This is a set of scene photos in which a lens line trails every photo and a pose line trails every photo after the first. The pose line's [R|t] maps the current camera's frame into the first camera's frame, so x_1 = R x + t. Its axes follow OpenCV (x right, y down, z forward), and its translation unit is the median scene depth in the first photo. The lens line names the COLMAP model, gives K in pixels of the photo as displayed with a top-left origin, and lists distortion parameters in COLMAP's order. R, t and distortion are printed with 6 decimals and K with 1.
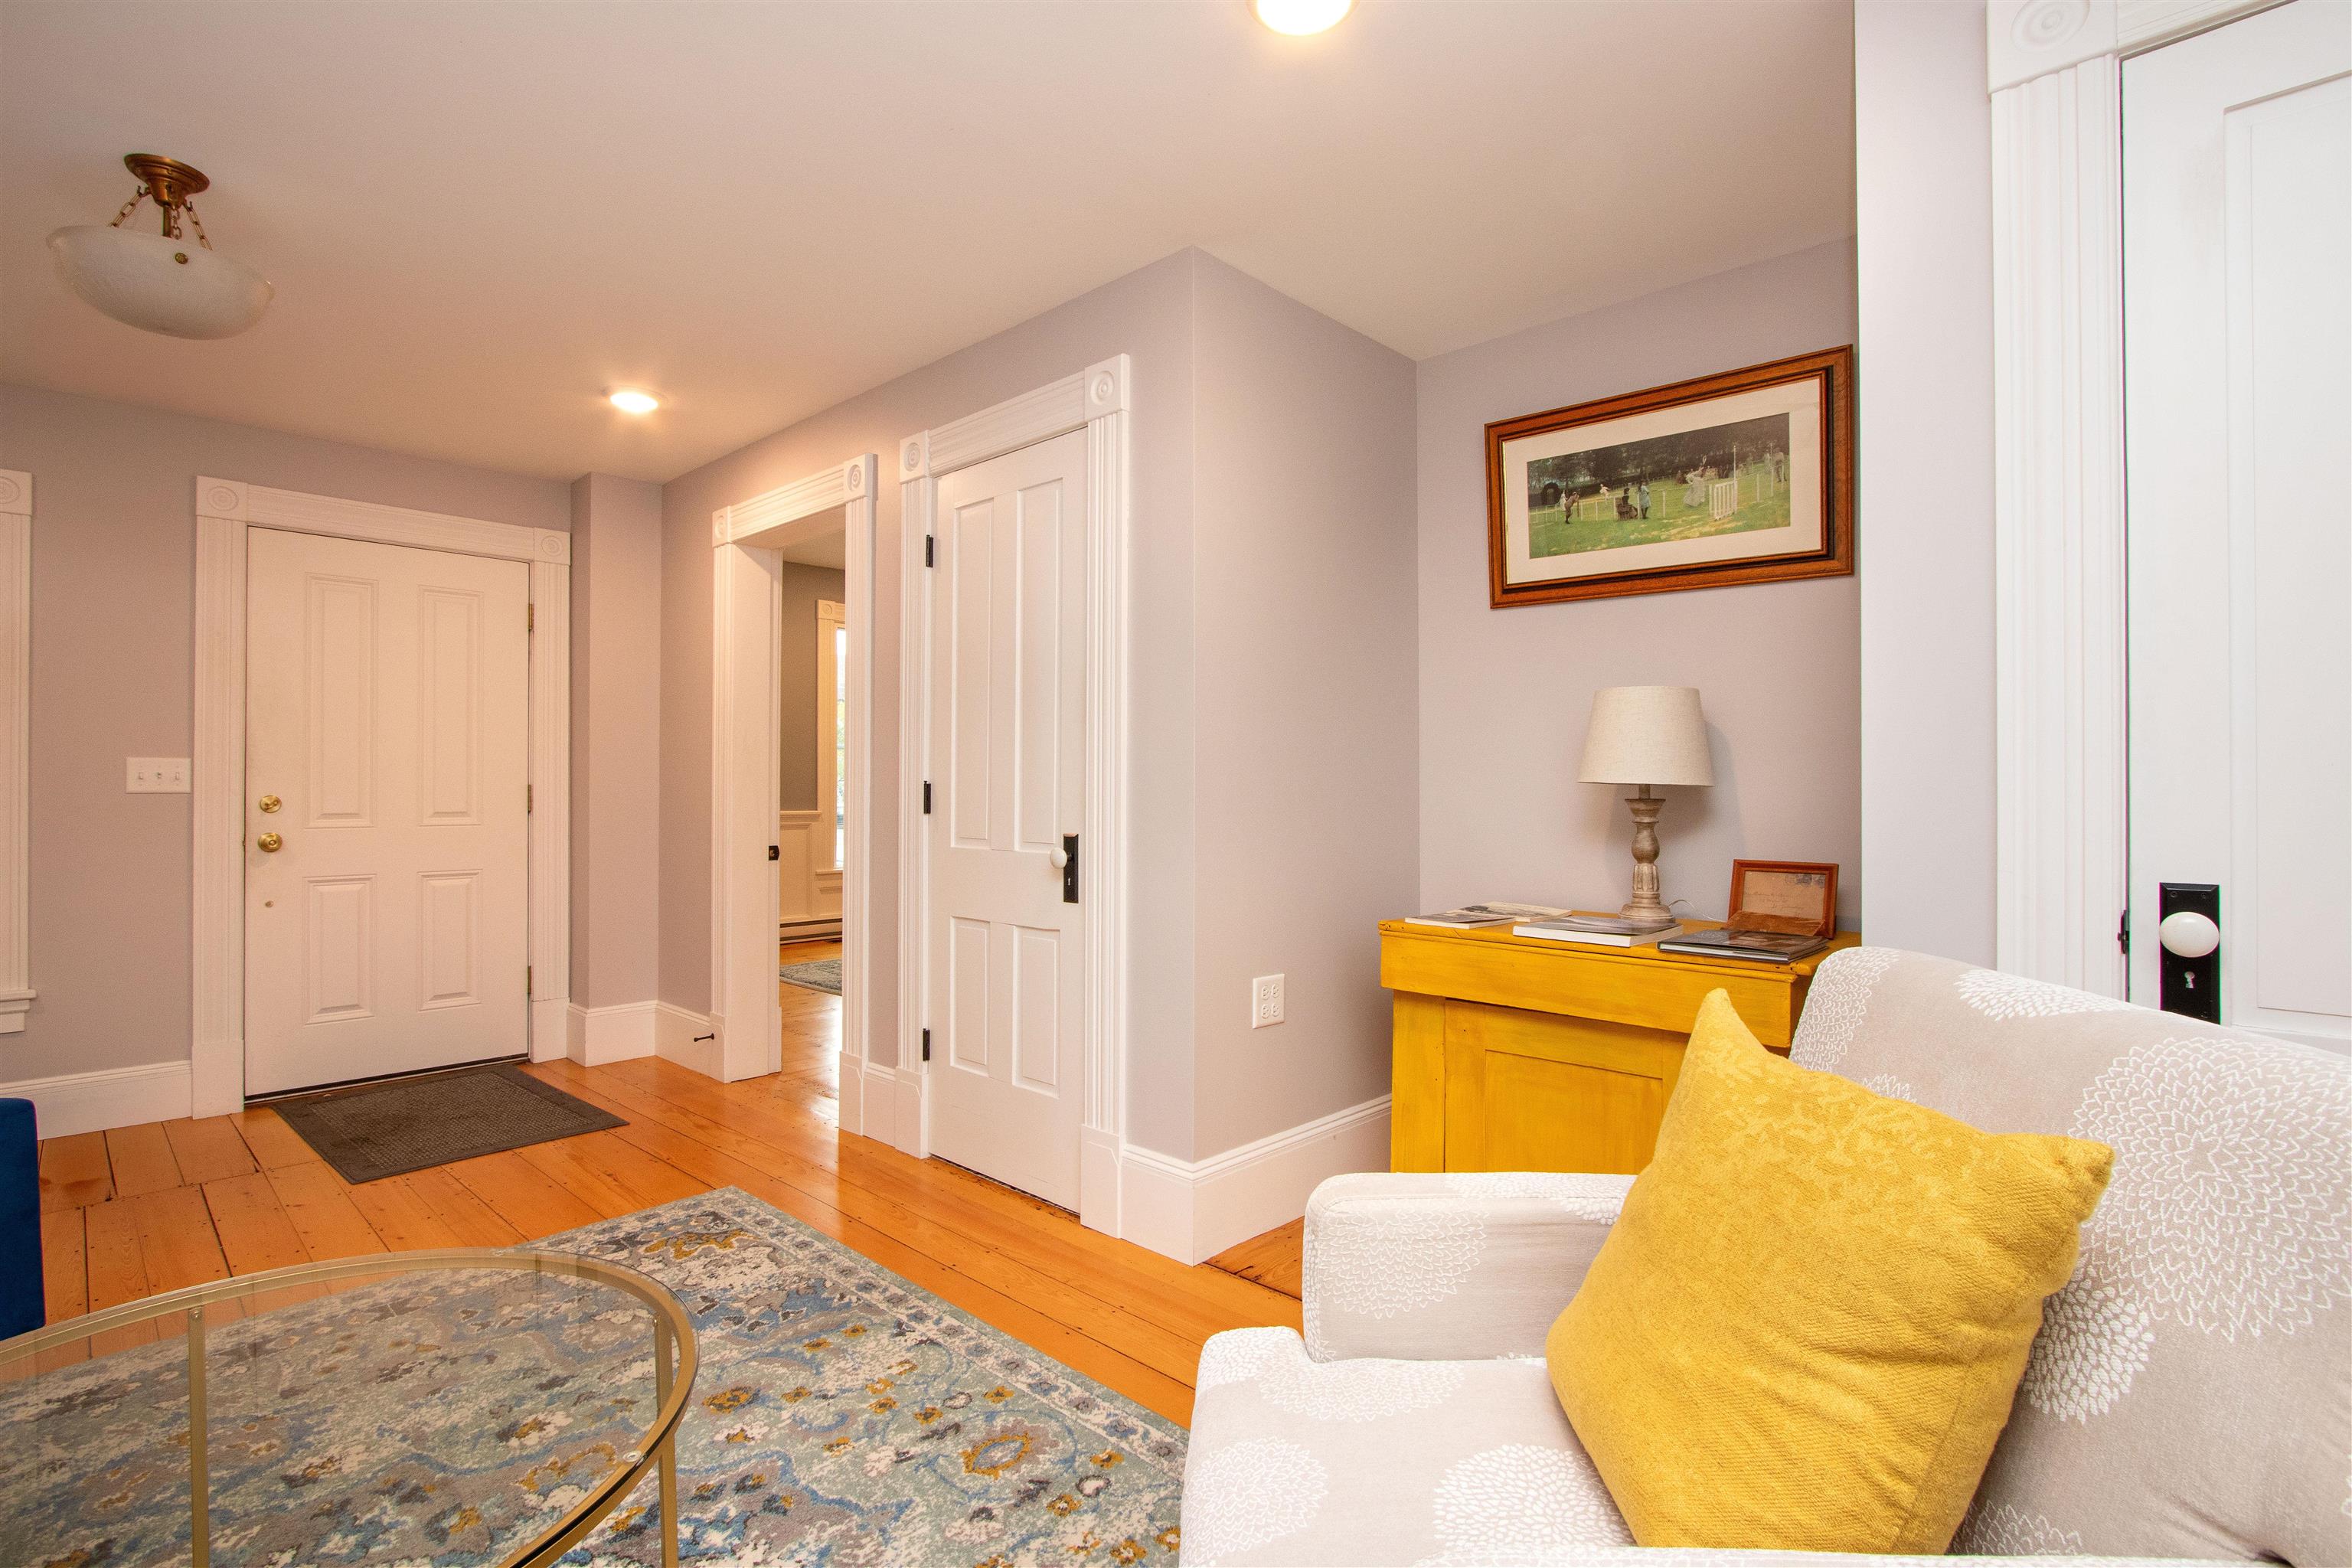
lens RADIAL K [[1119.1, 0, 1175.1], [0, 1119.1, 782.7], [0, 0, 1]] dist [-0.025002, 0.006095]
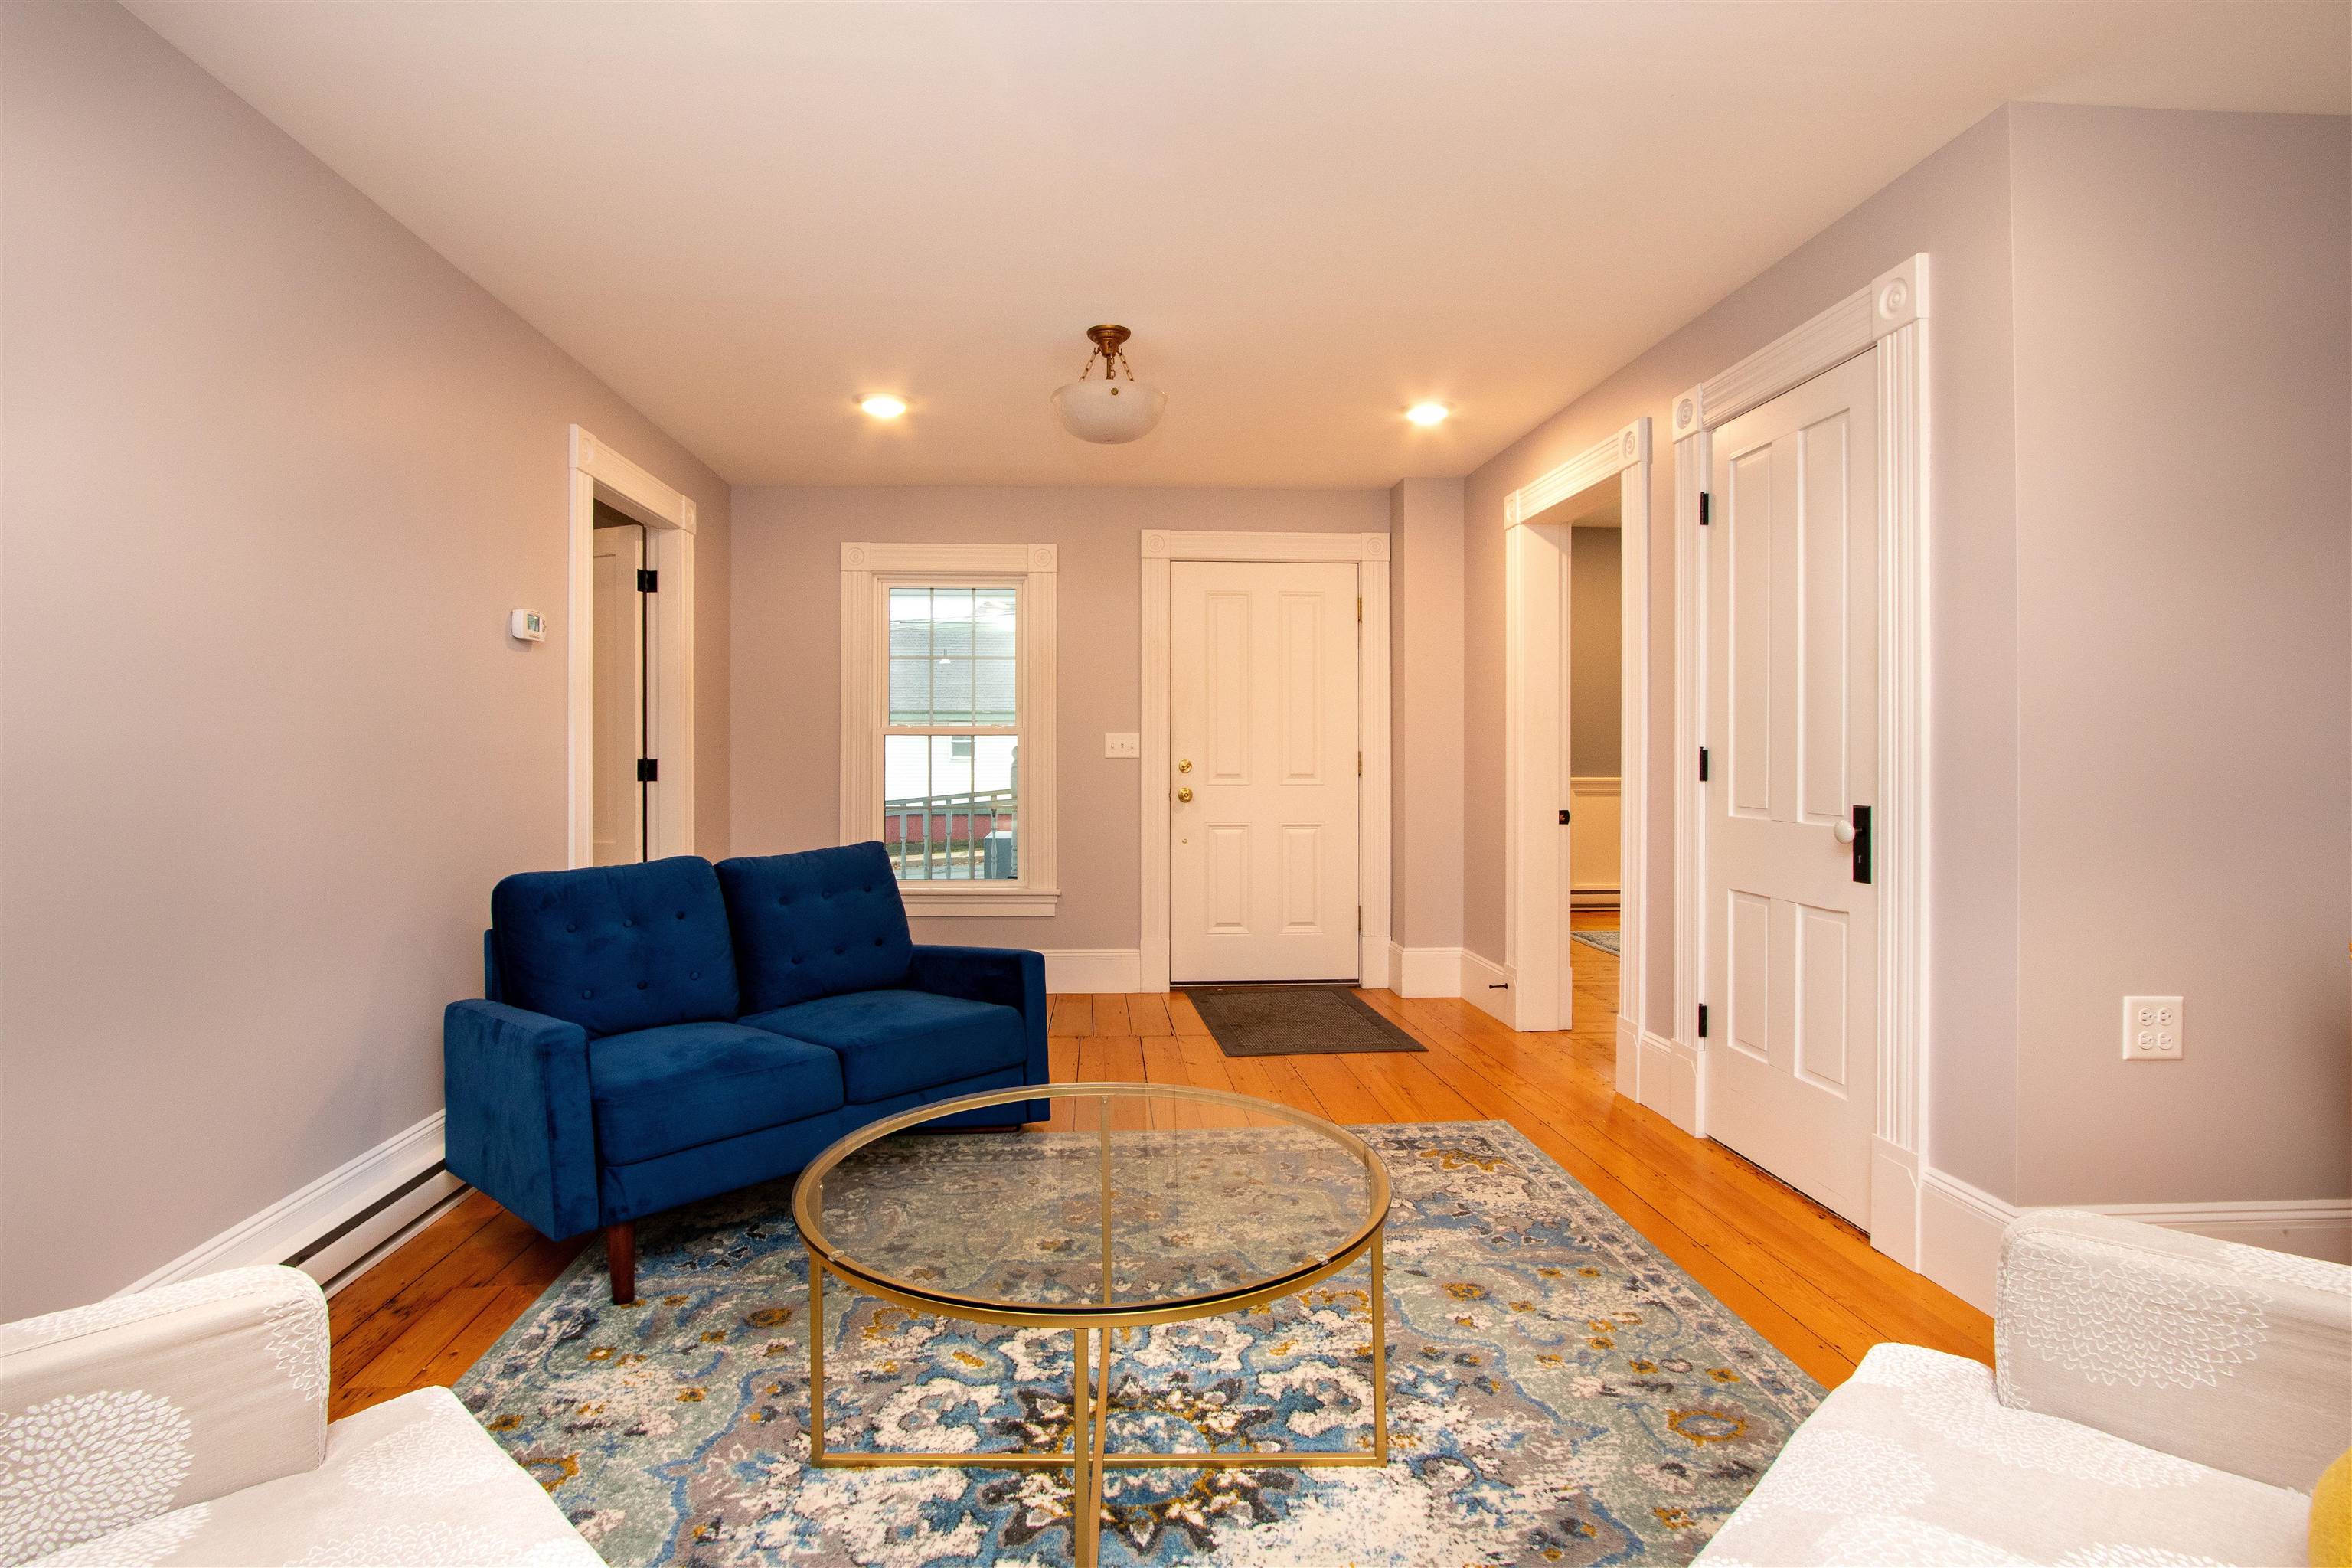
lens RADIAL K [[1119.1, 0, 1108.7], [0, 1119.1, 750.4], [0, 0, 1]] dist [-0.025002, 0.006095]
pose [[0.712629, -0.002541, -0.701536, 0.104084], [0.003525, 0.999994, -0.000041, -0.000532], [0.701532, -0.002444, 0.712634, -0.052312]]
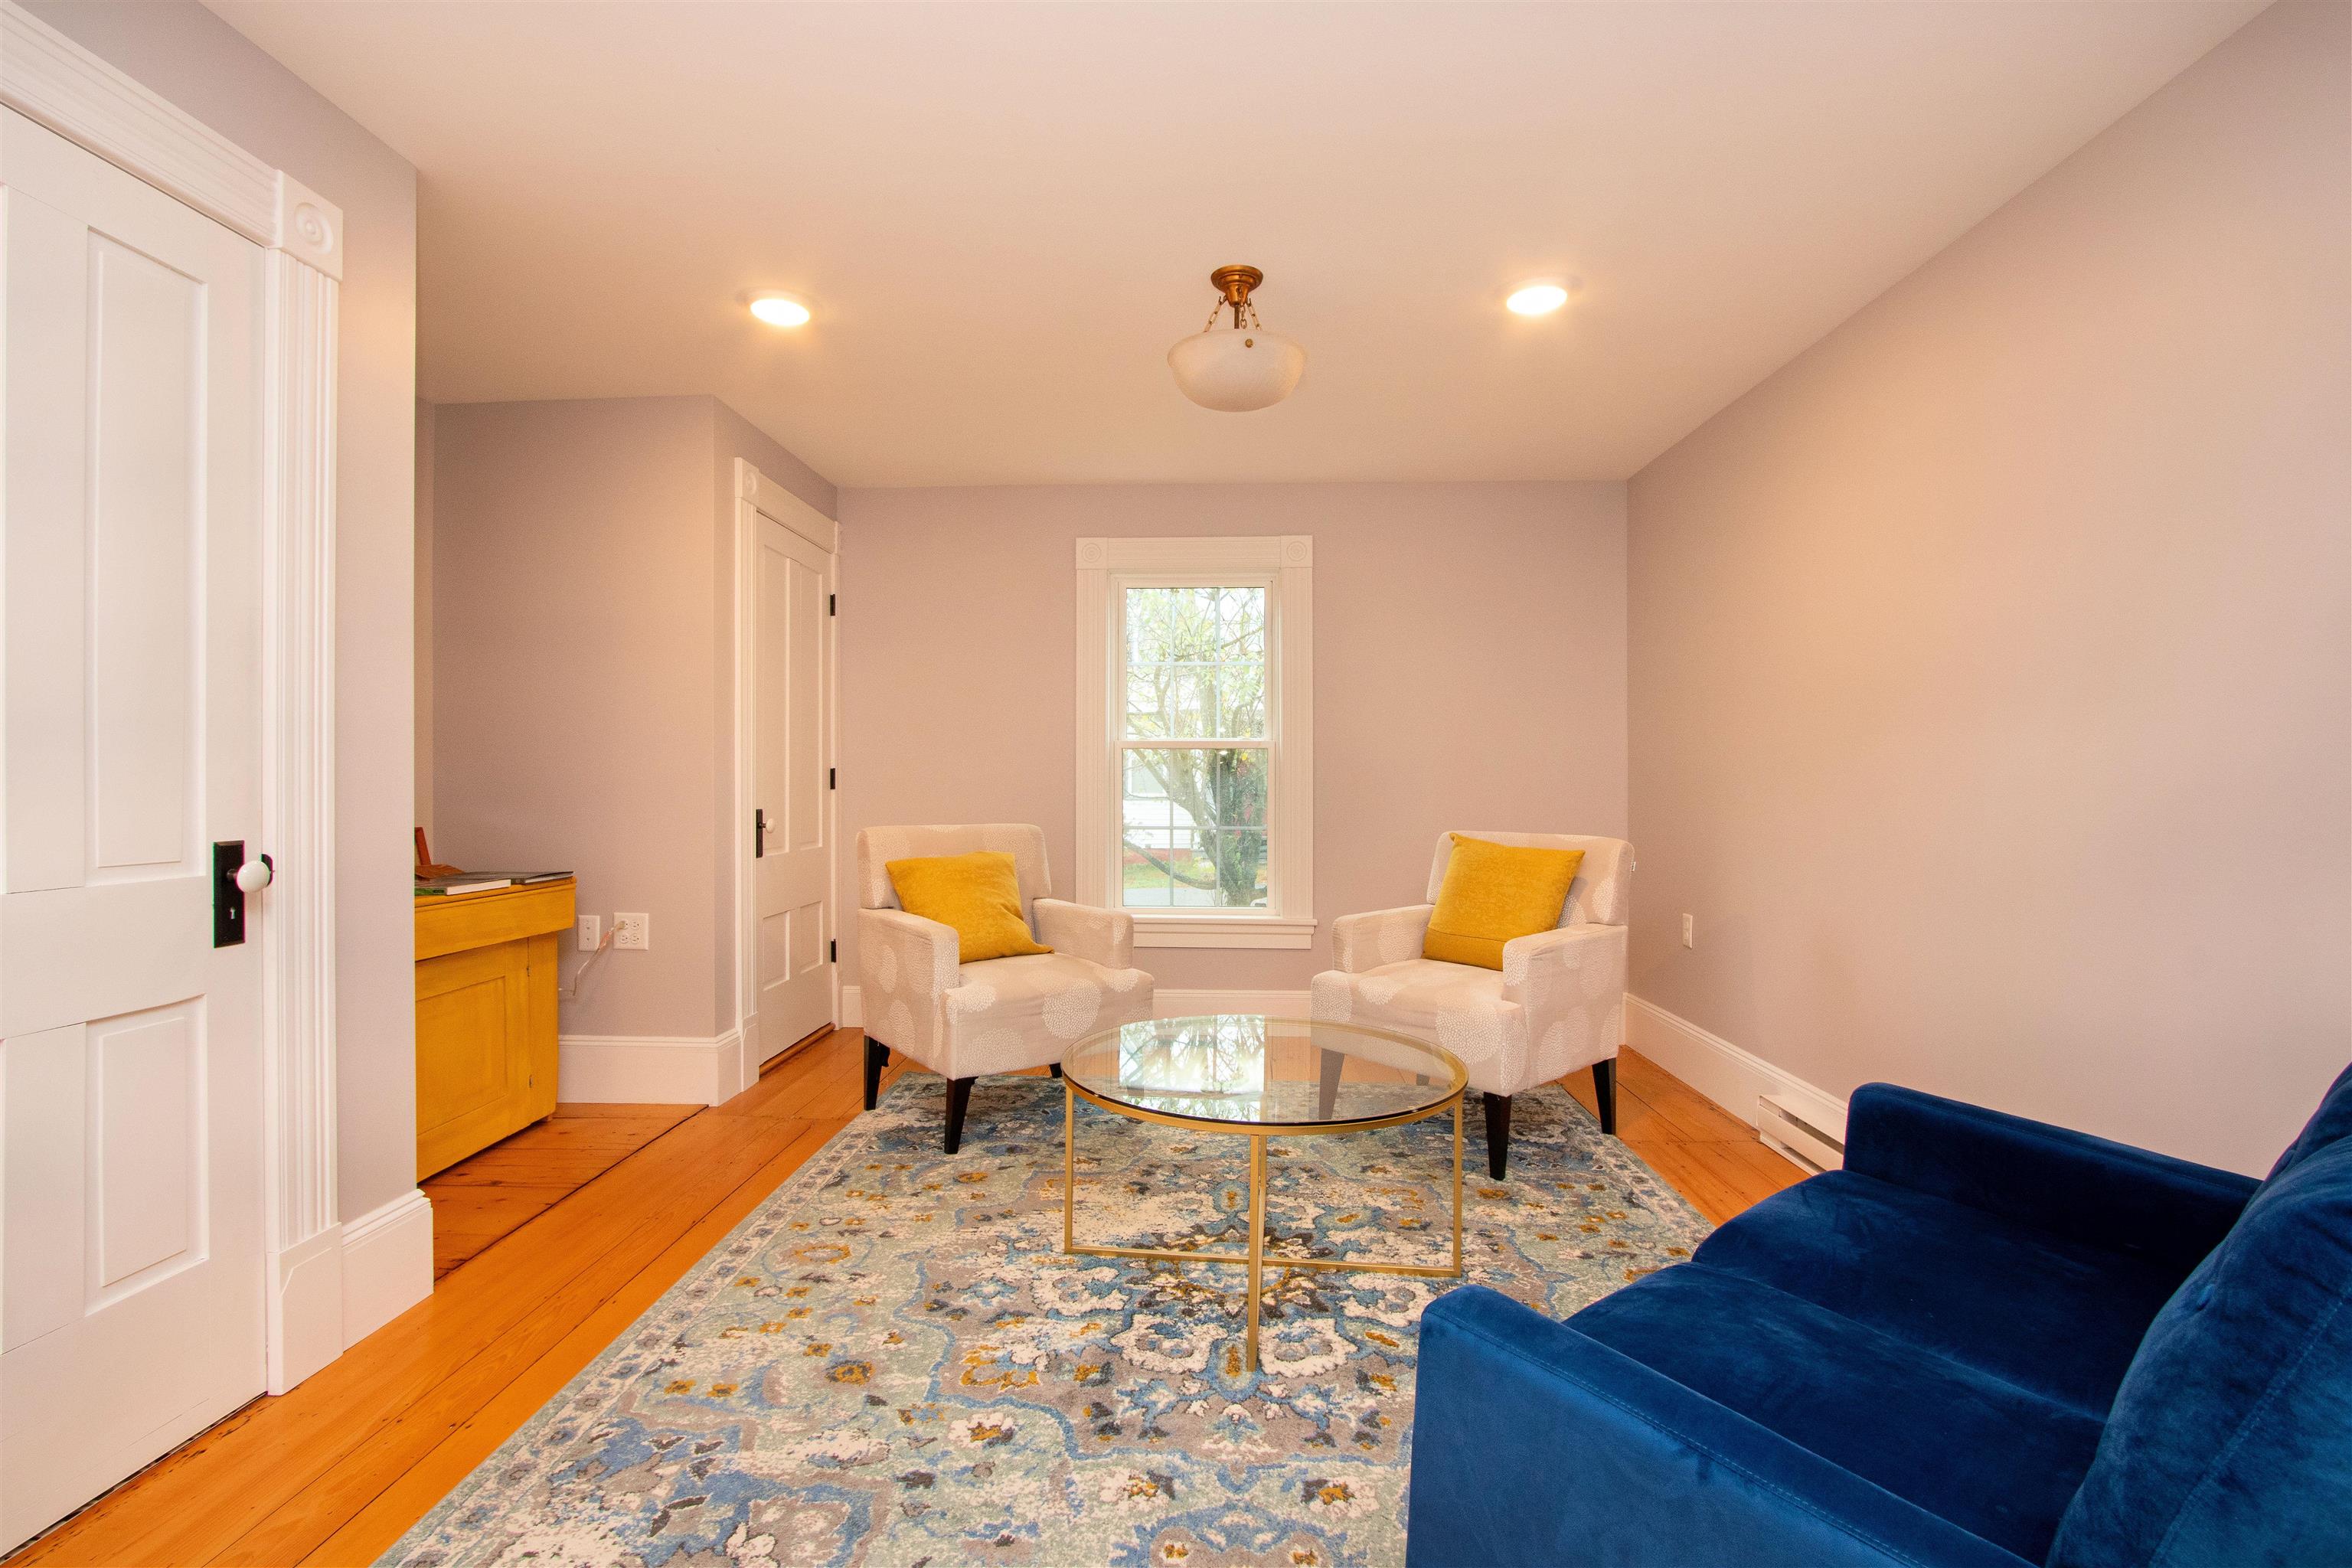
lens RADIAL K [[1119.1, 0, 1174.9], [0, 1119.1, 784.4], [0, 0, 1]] dist [-0.025002, 0.006095]
pose [[-0.661490, -0.004156, 0.749942, -1.011282], [-0.005267, 0.999986, 0.000896, 0.009552], [-0.749935, -0.003358, -0.661503, 1.079634]]
